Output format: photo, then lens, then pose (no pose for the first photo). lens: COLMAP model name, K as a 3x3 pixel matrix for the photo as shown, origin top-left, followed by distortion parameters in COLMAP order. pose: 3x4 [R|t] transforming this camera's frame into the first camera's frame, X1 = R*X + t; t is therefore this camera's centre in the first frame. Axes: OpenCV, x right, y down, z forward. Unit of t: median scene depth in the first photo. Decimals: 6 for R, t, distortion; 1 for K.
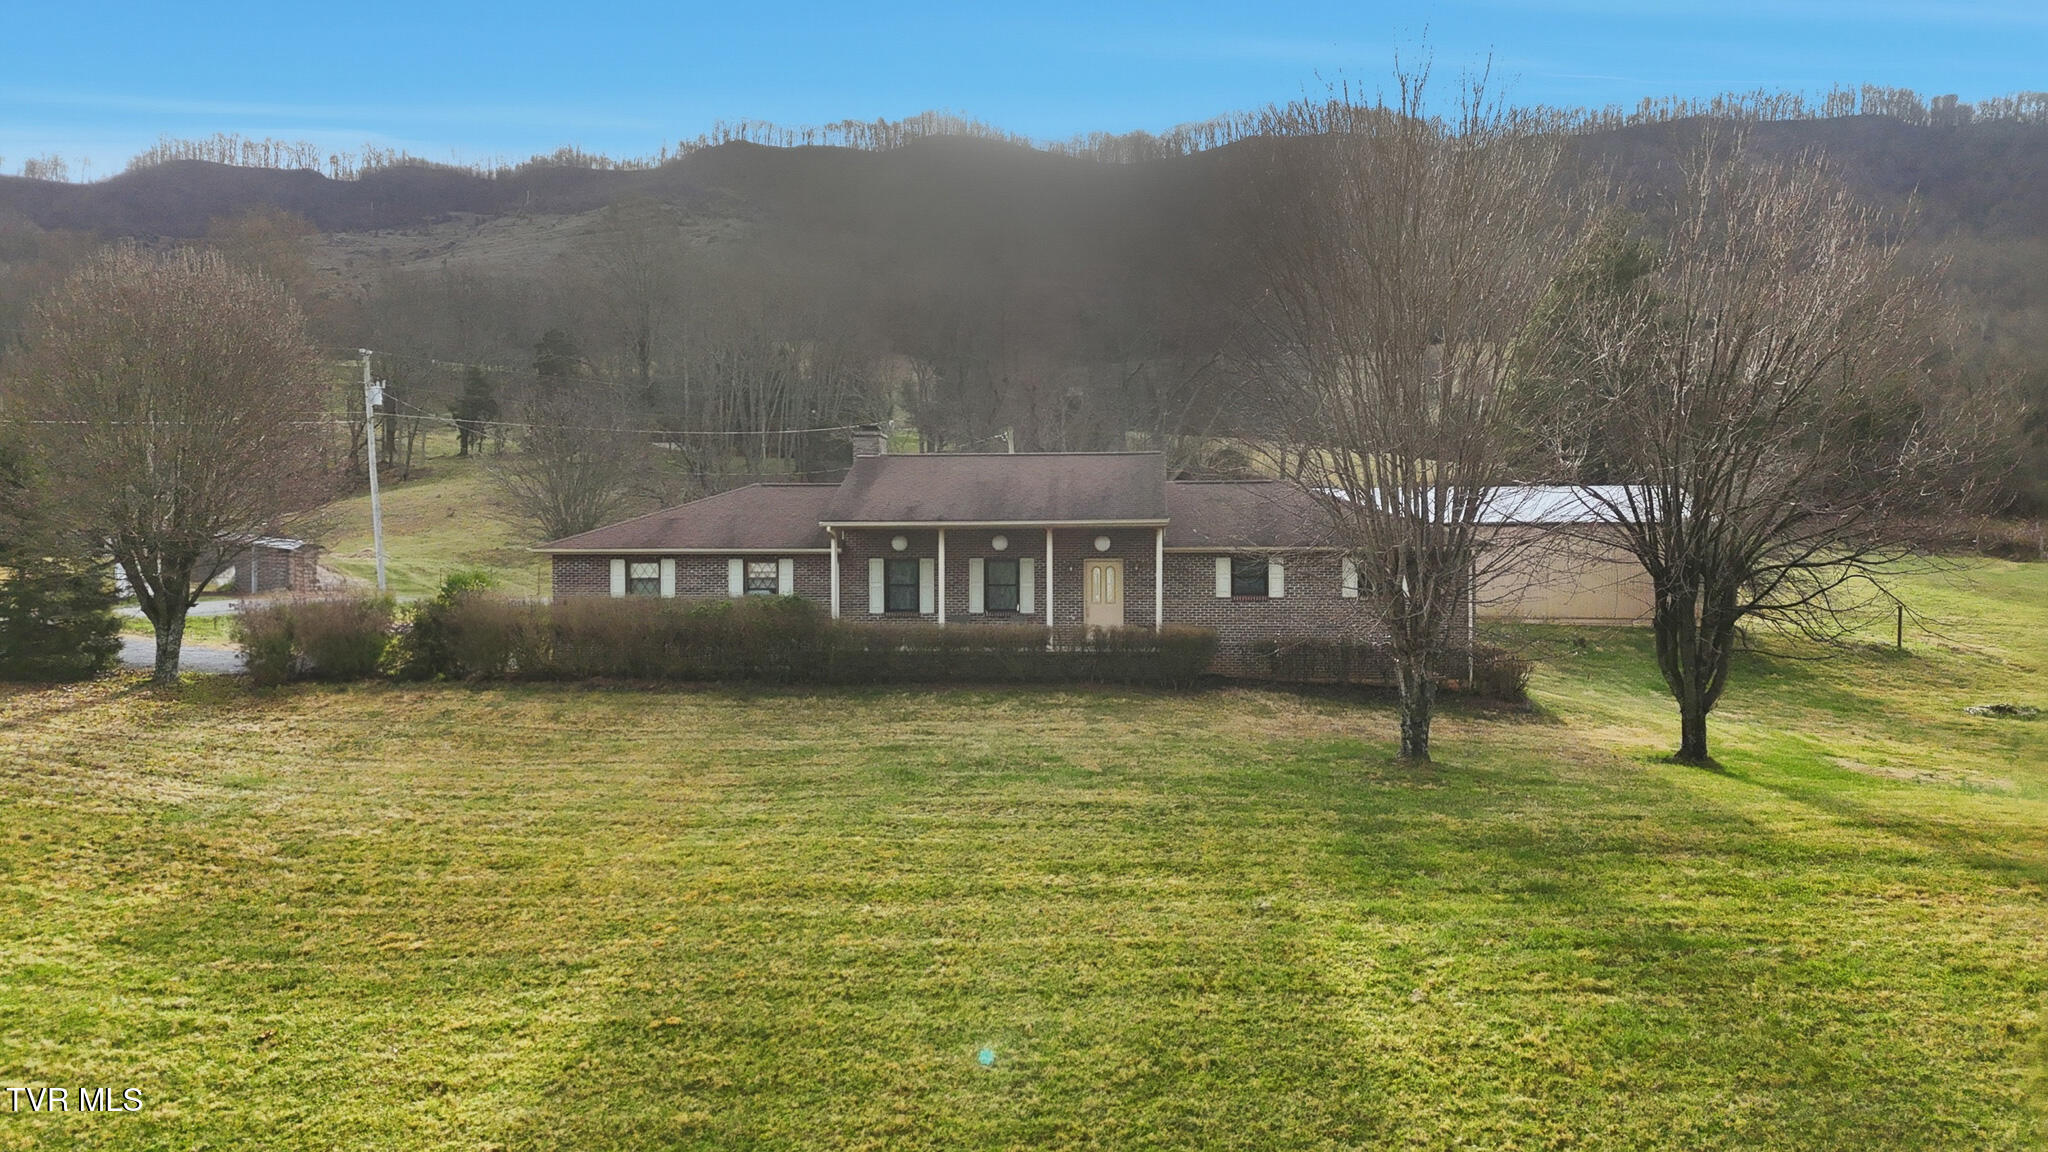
lens RADIAL K [[1507.2, 0, 1032.3], [0, 1507.2, 572.0], [0, 0, 1]] dist [0.092271, -0.088181]
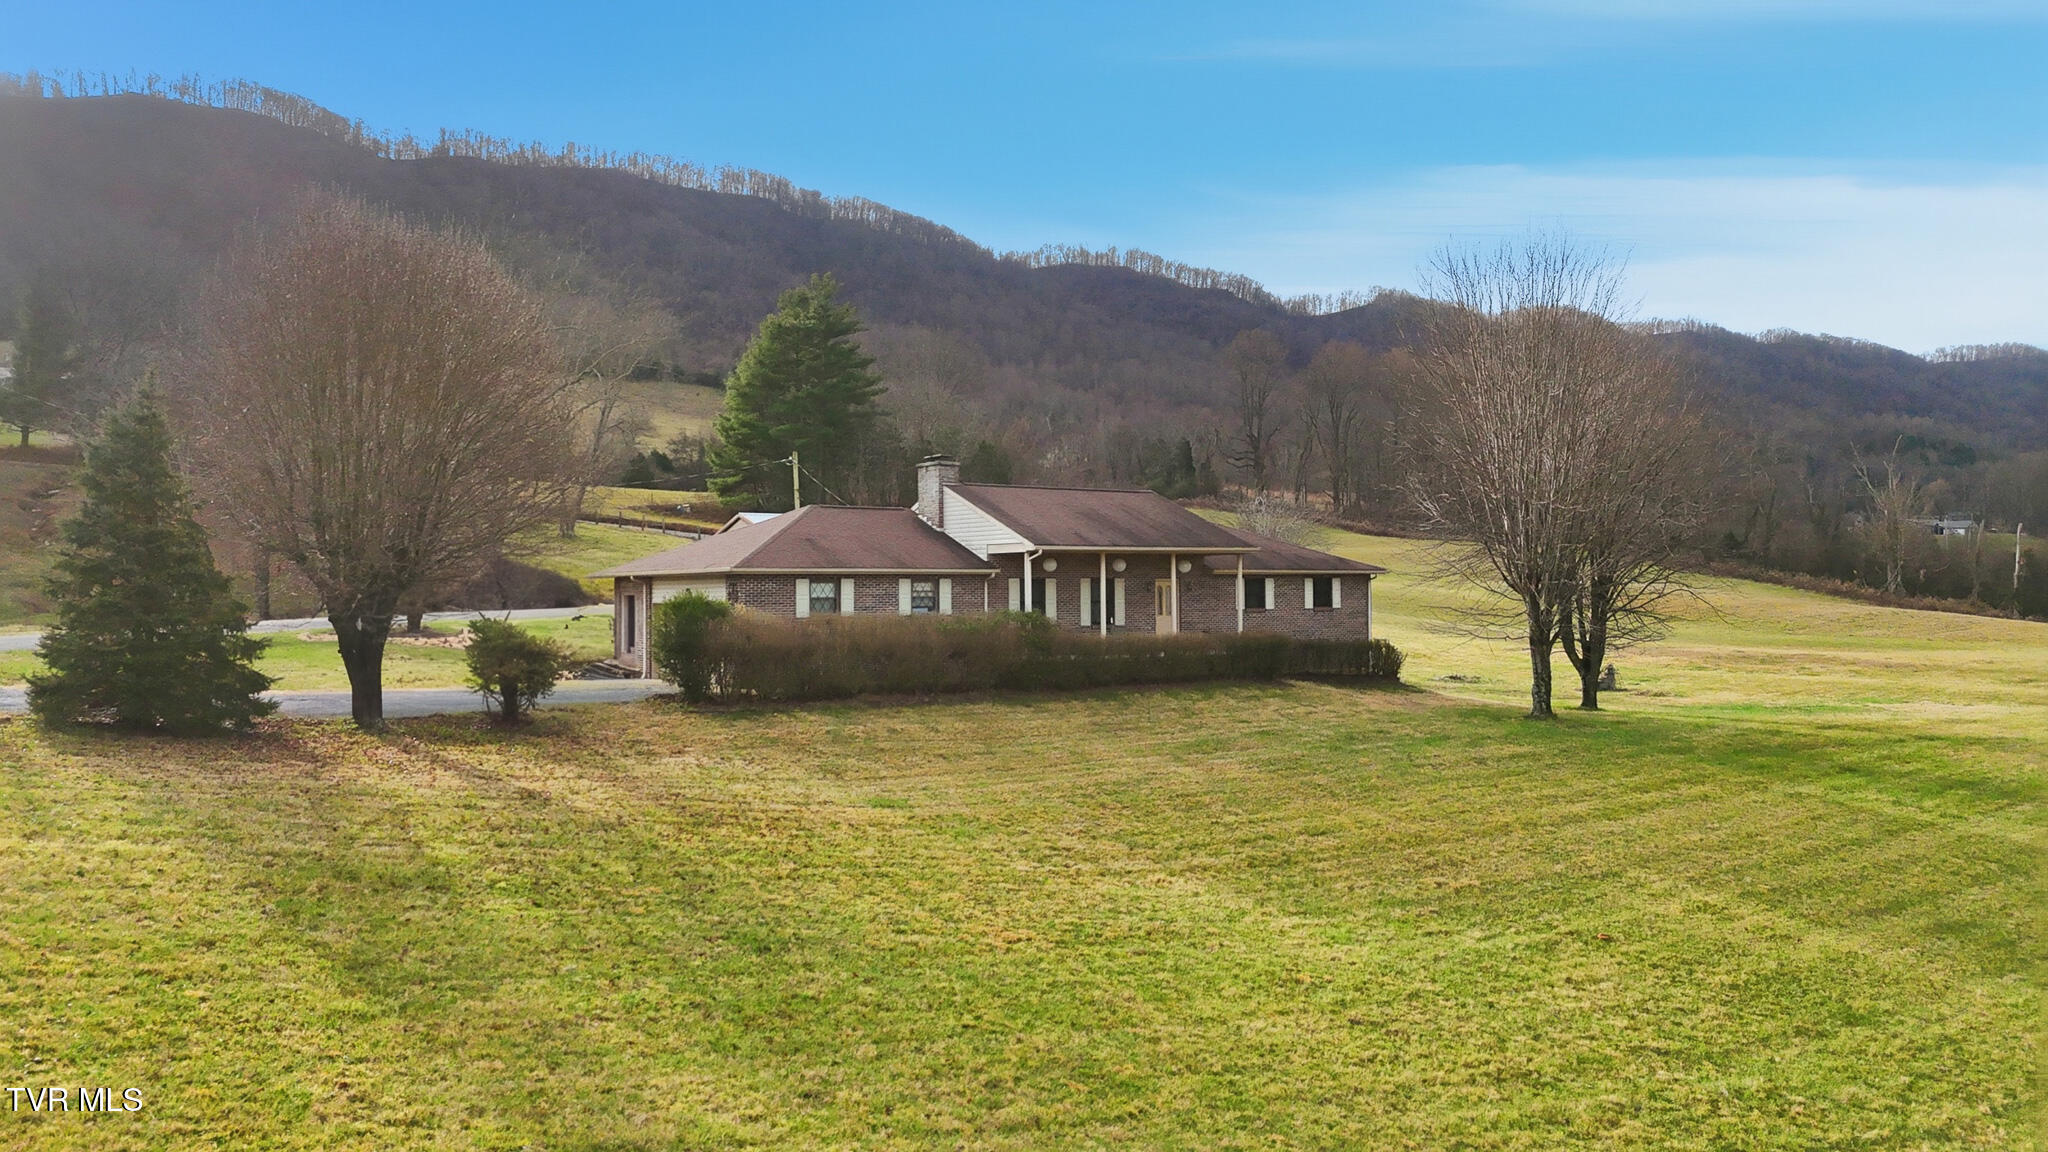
lens RADIAL K [[1507.2, 0, 1022.9], [0, 1507.2, 578.6], [0, 0, 1]] dist [0.092271, -0.088181]
pose [[0.761877, 0.001621, 0.647720, -0.807880], [0.005414, 0.999946, -0.008870, 0.001117], [-0.647699, 0.010264, 0.761827, 0.151904]]
